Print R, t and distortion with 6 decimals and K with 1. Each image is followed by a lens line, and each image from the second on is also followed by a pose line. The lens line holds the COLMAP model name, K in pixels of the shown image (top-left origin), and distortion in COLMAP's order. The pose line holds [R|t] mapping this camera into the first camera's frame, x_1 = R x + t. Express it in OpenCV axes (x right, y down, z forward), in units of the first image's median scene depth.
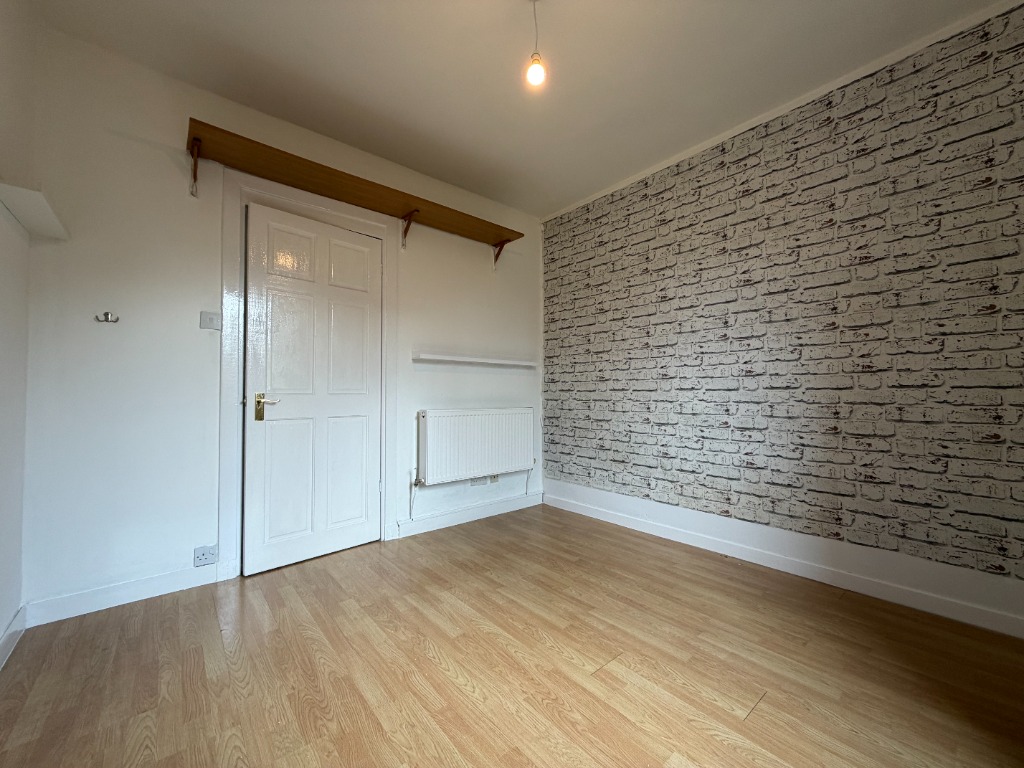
lens RADIAL K [[410.5, 0, 512.1], [0, 410.5, 386.6], [0, 0, 1]] dist [-0.002646, 0.000108]
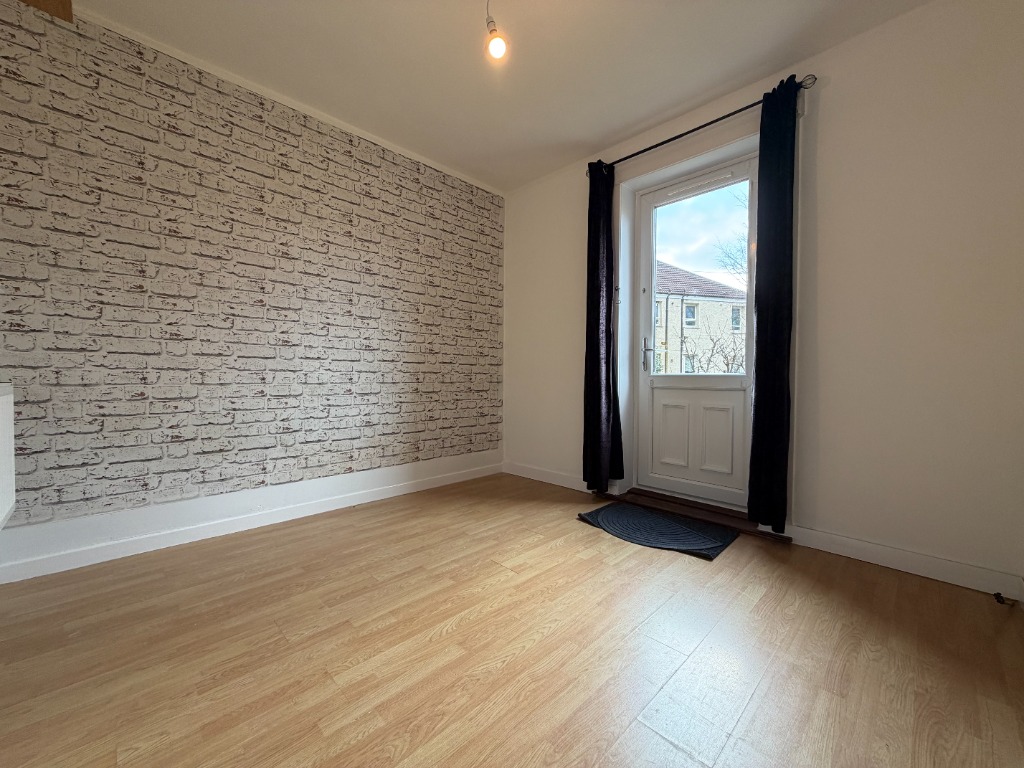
lens RADIAL K [[410.5, 0, 511.7], [0, 410.5, 385.6], [0, 0, 1]] dist [-0.002646, 0.000108]
pose [[-0.086544, -0.028277, 0.995847, -0.685412], [-0.033362, 0.999119, 0.025470, 0.034993], [-0.995689, -0.031020, -0.087411, 0.707512]]
